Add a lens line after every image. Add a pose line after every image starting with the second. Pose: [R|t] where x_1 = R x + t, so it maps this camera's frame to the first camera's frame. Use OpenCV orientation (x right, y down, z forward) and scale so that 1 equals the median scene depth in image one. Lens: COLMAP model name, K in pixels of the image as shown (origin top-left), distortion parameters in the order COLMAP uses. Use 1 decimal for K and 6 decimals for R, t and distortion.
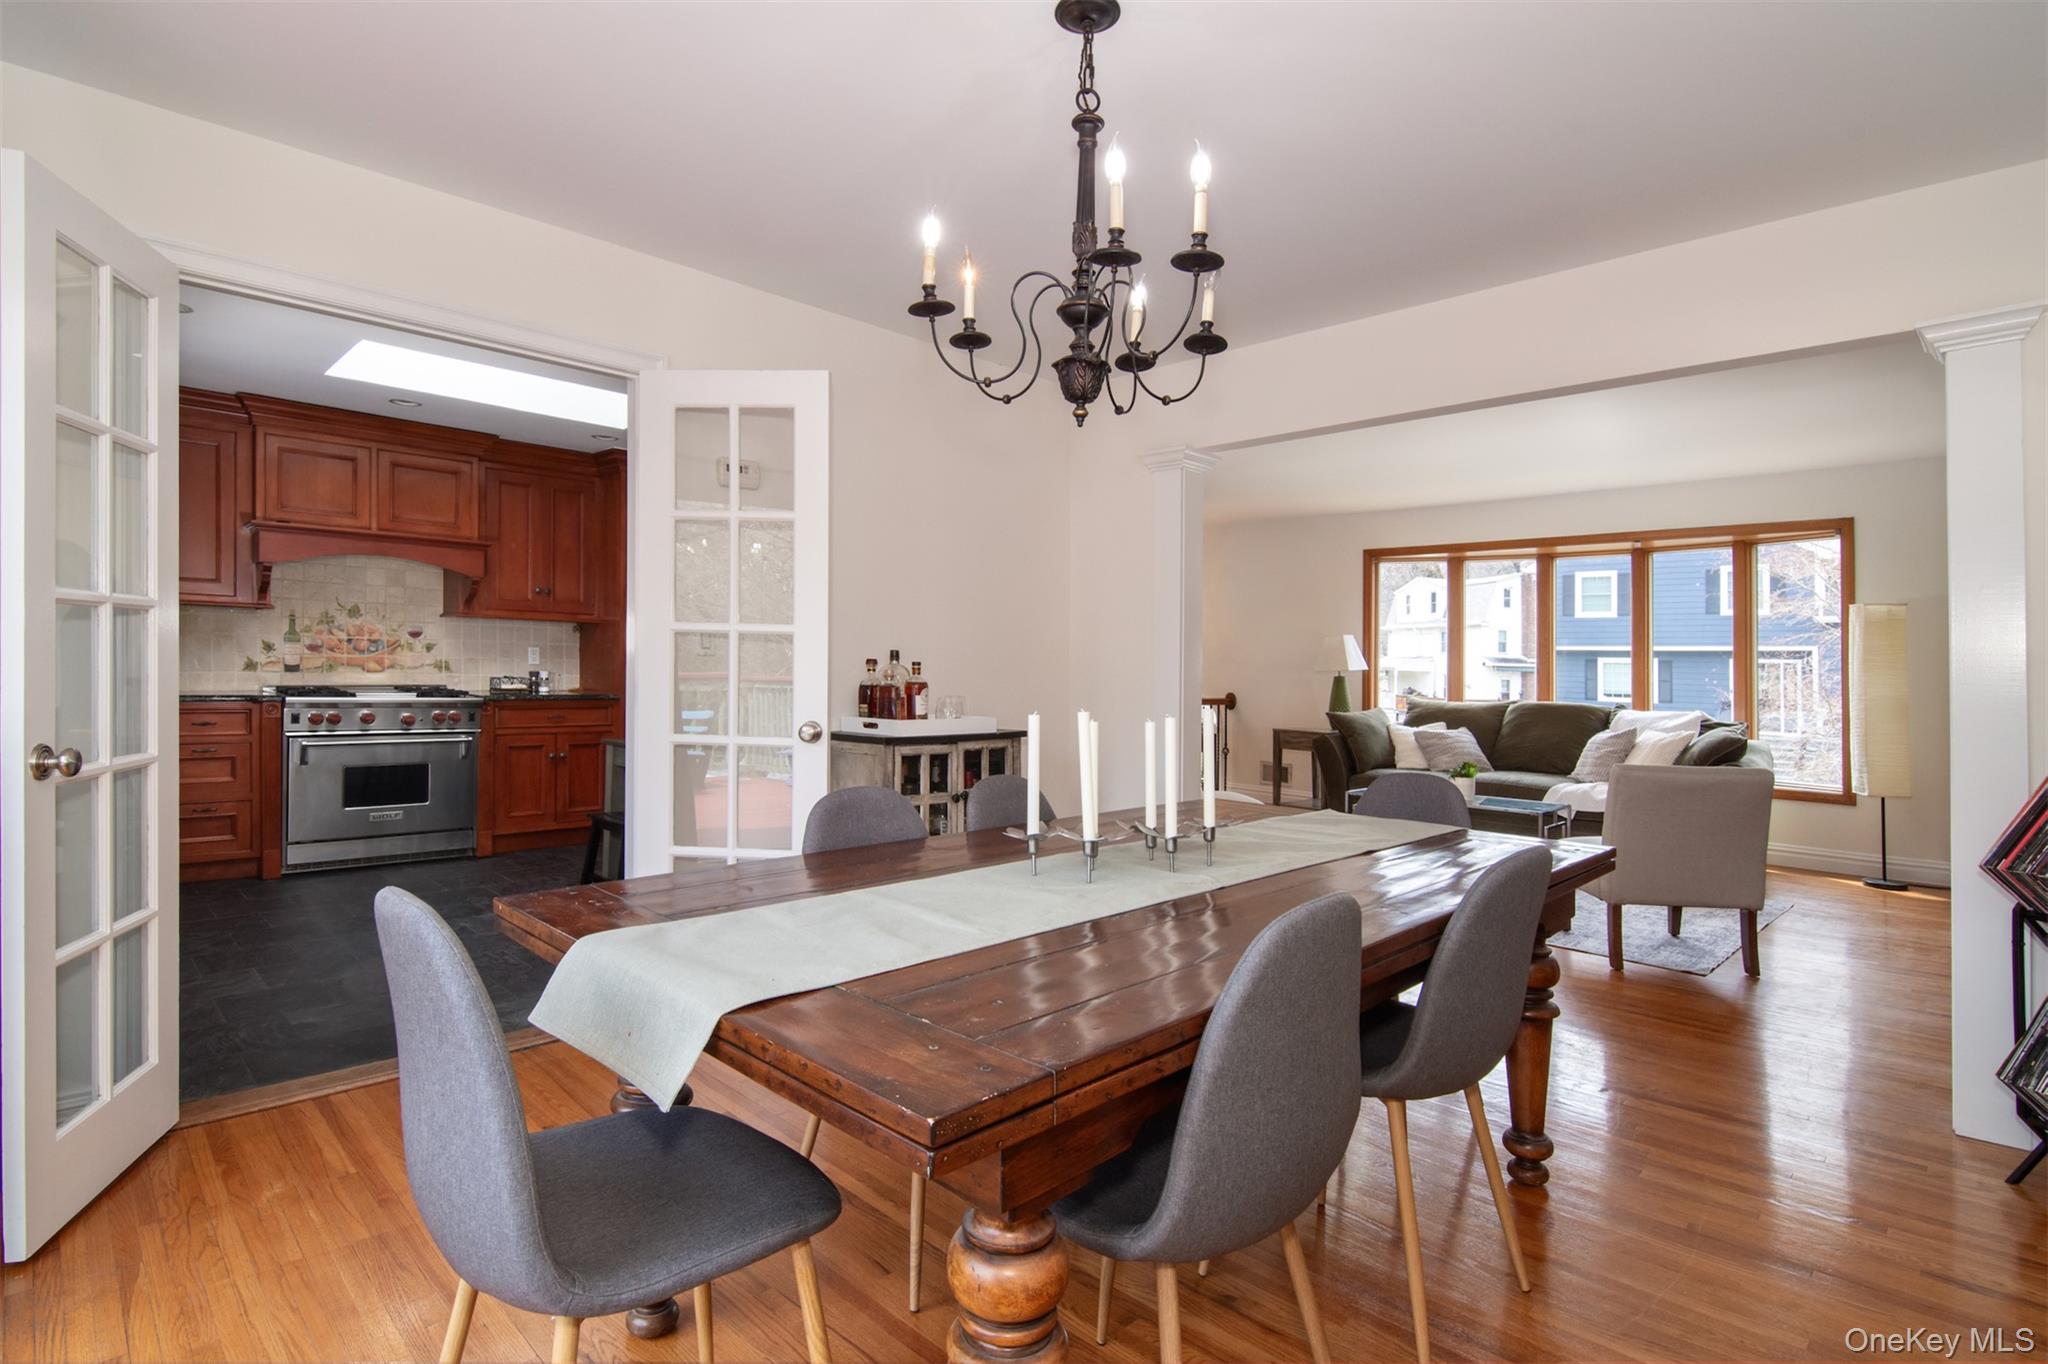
lens RADIAL K [[1026.9, 0, 1018.4], [0, 1026.9, 692.5], [0, 0, 1]] dist [-0.020799, -0.000305]
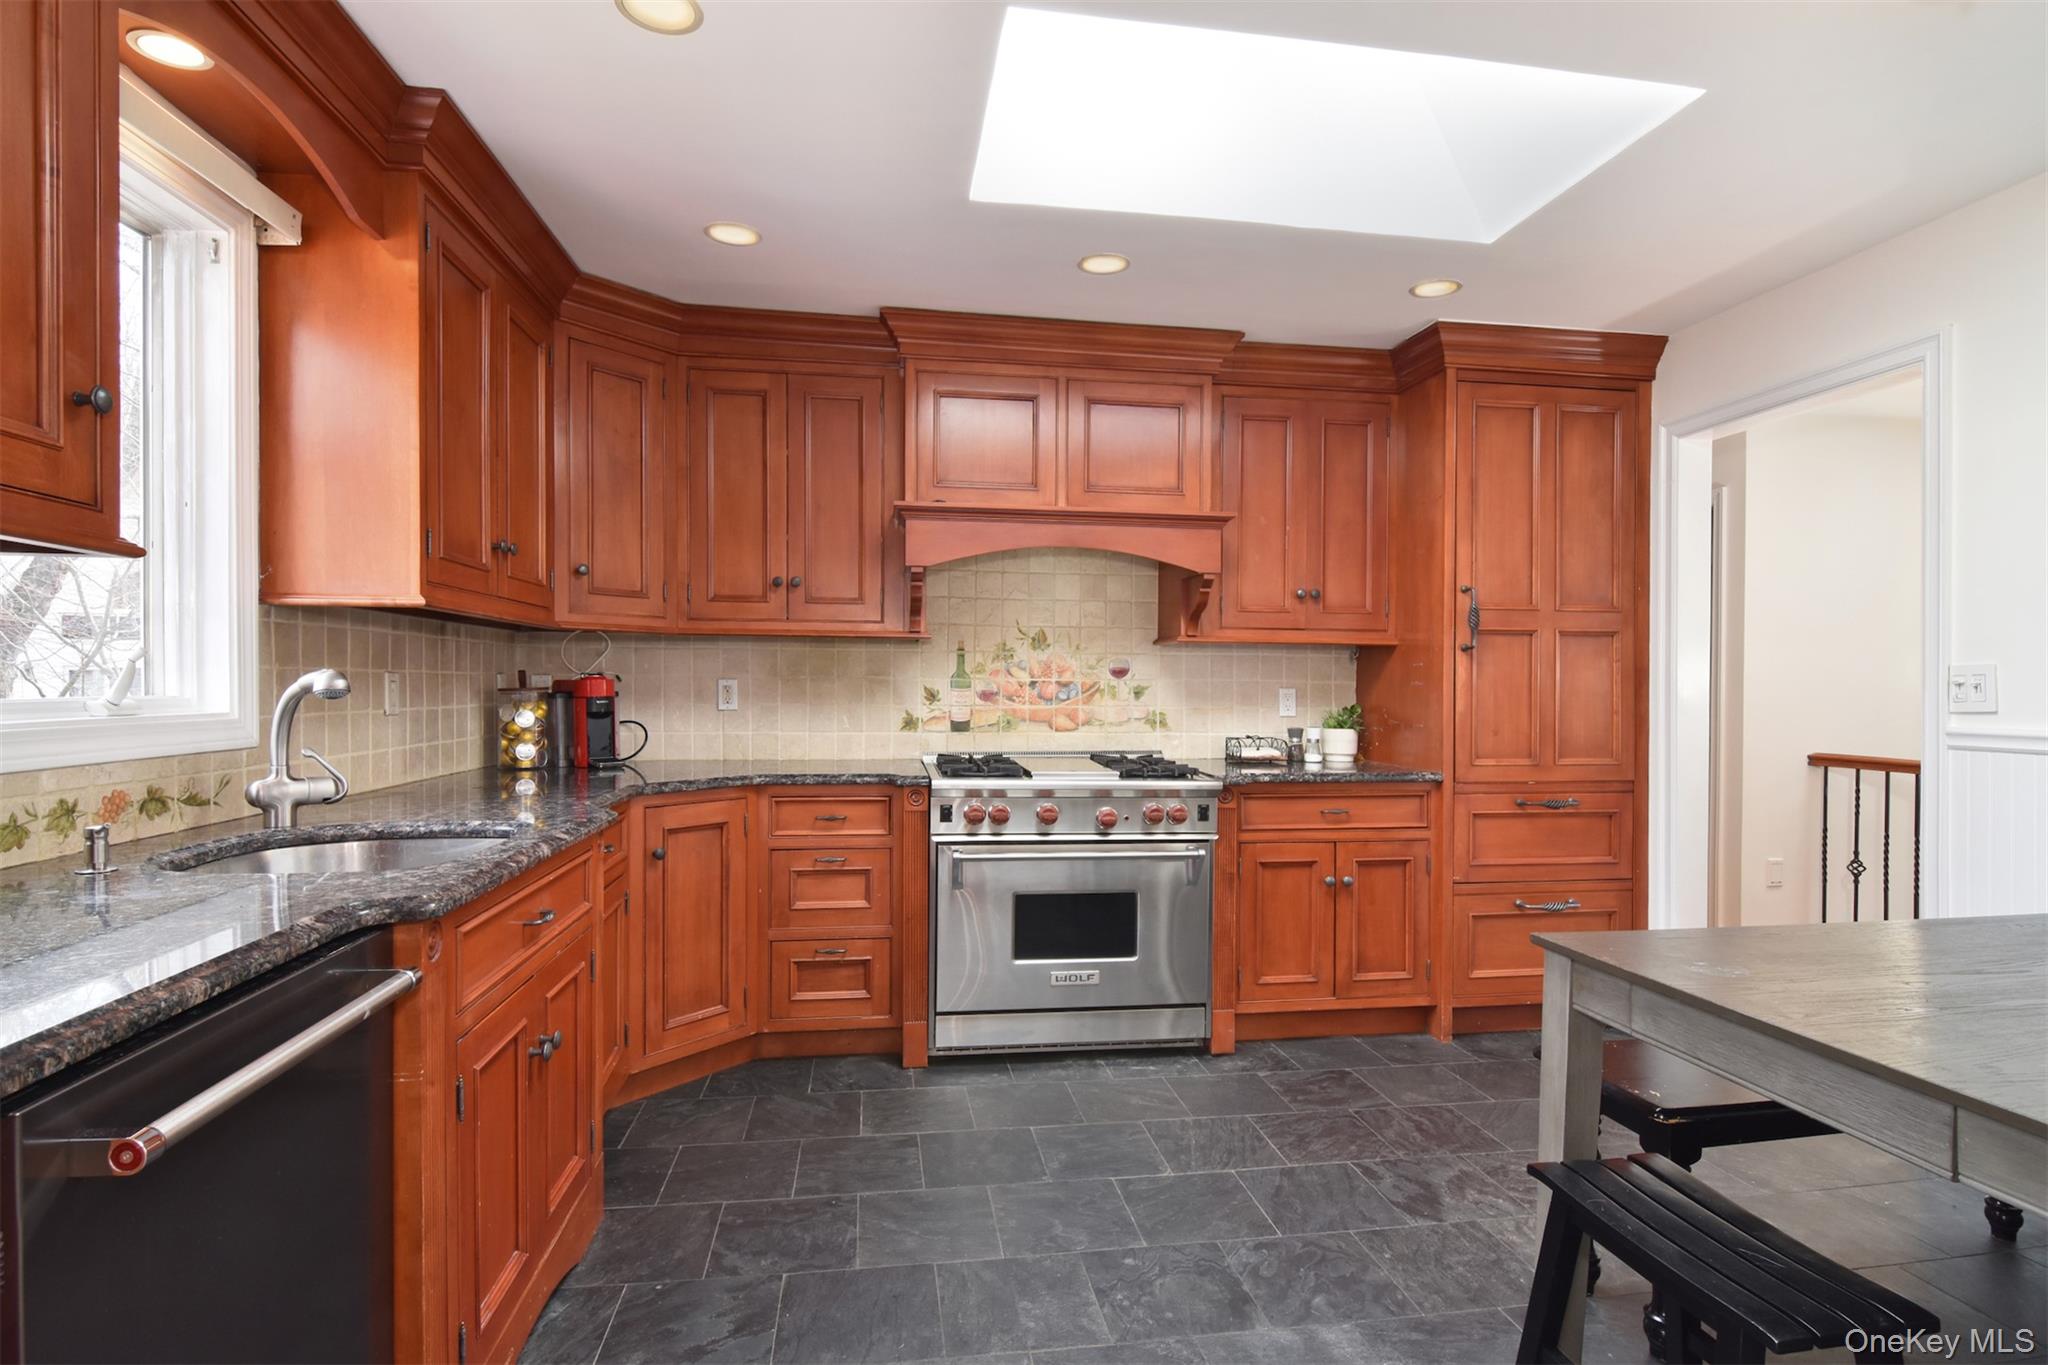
lens RADIAL K [[1026.9, 0, 1018.4], [0, 1026.9, 693.0], [0, 0, 1]] dist [-0.020799, -0.000305]
pose [[0.804419, -0.013082, -0.593918, -0.272252], [-0.005169, 0.999566, -0.029018, -0.026367], [0.594040, 0.026413, 0.804002, 0.465532]]
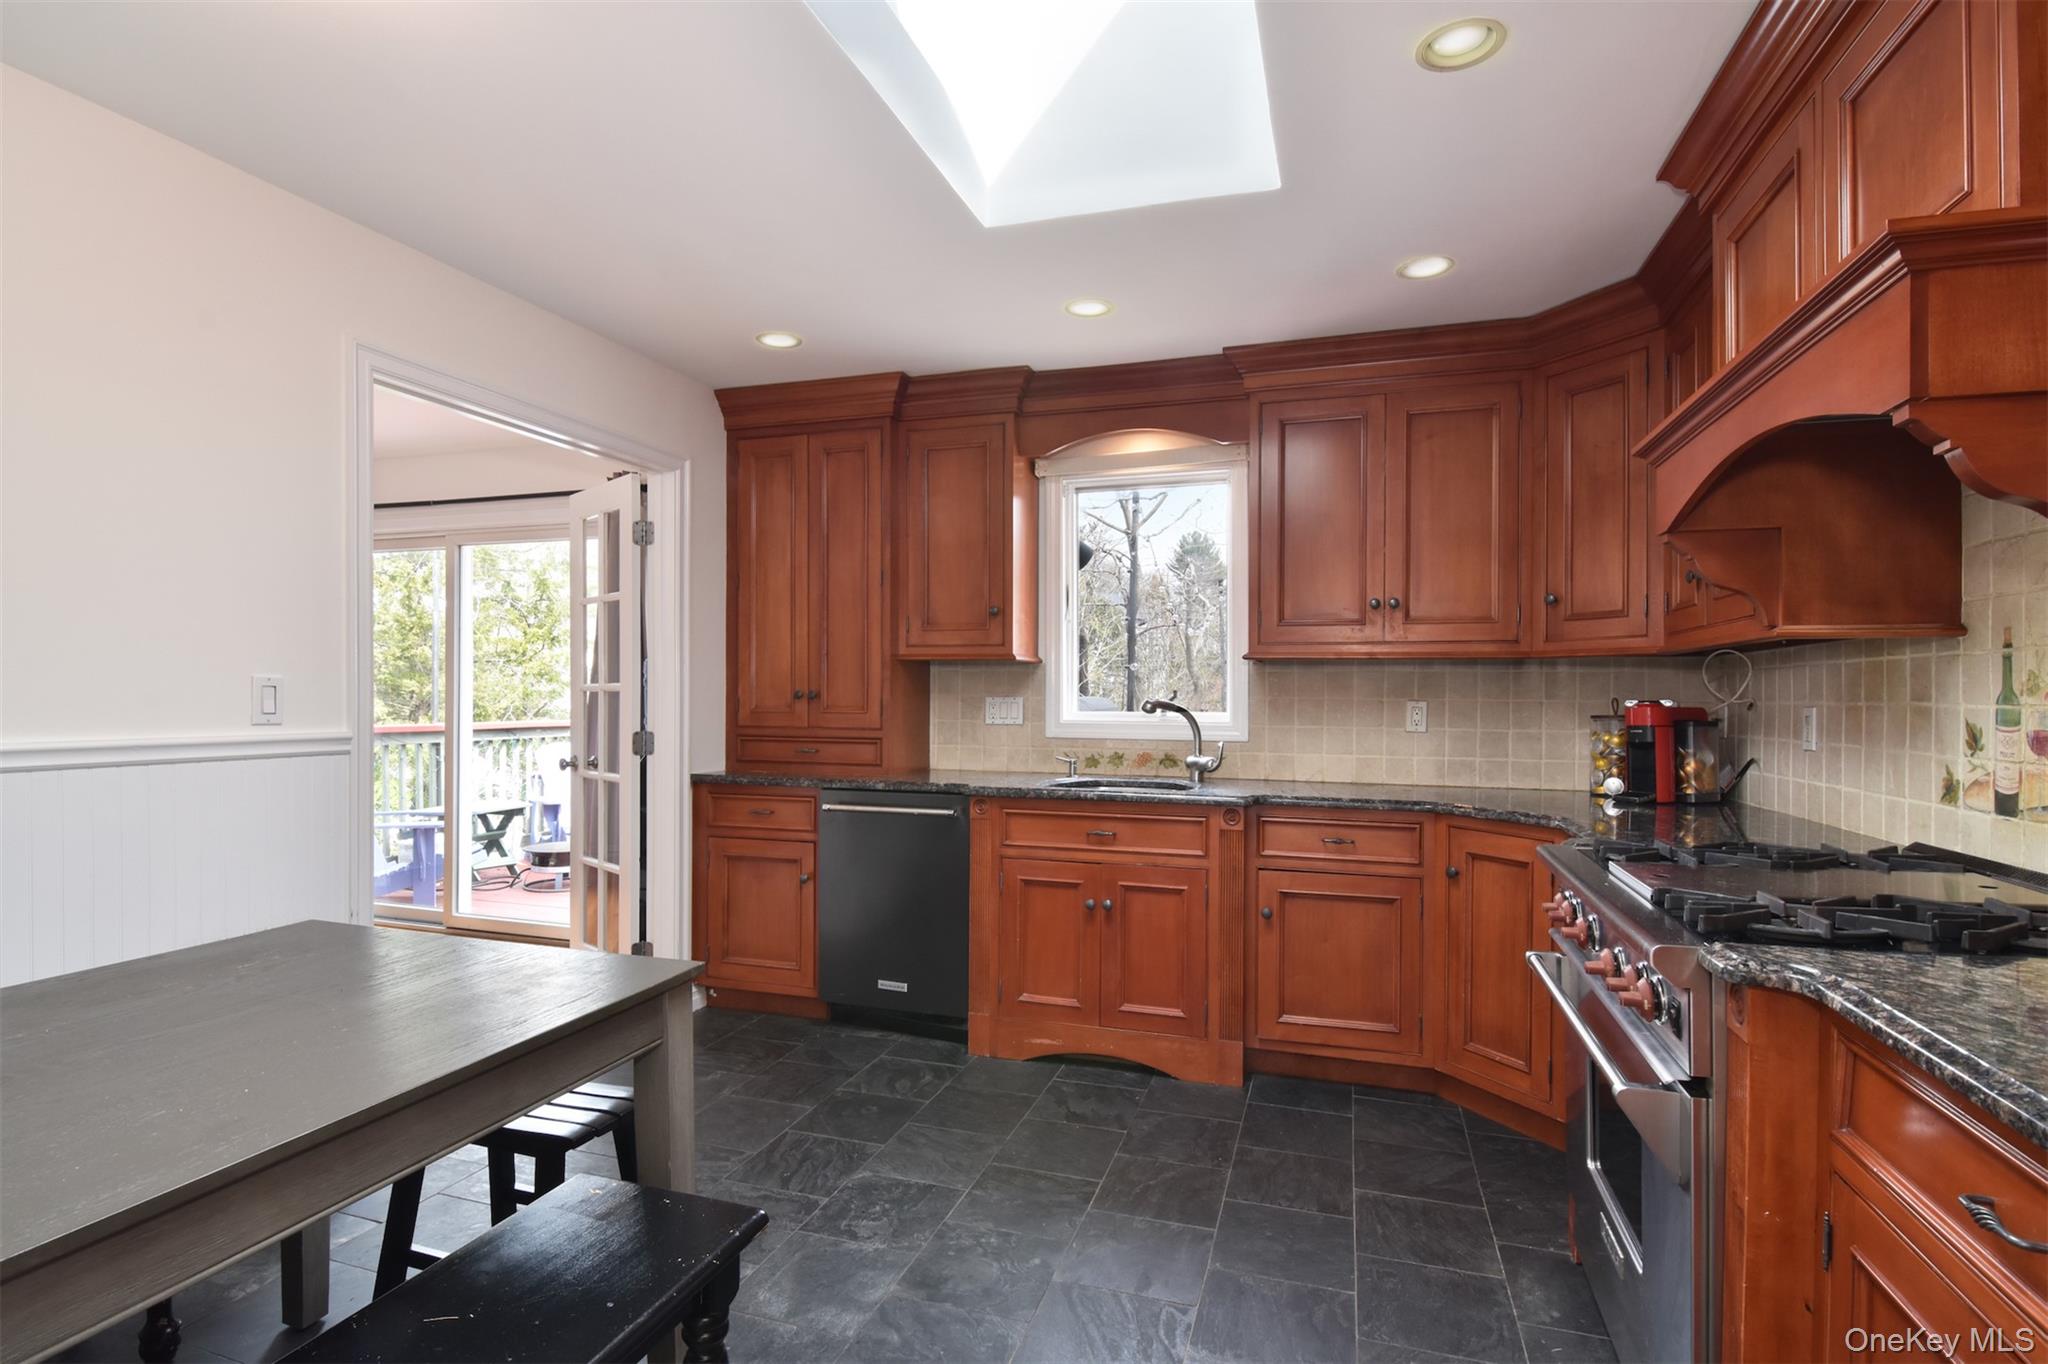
lens RADIAL K [[1026.9, 0, 1018.4], [0, 1026.9, 692.5], [0, 0, 1]] dist [-0.020799, -0.000305]
pose [[-0.895706, -0.036792, -0.443122, -0.278721], [-0.045784, 0.998905, 0.009607, -0.048528], [0.442284, 0.028893, -0.896410, 1.144284]]
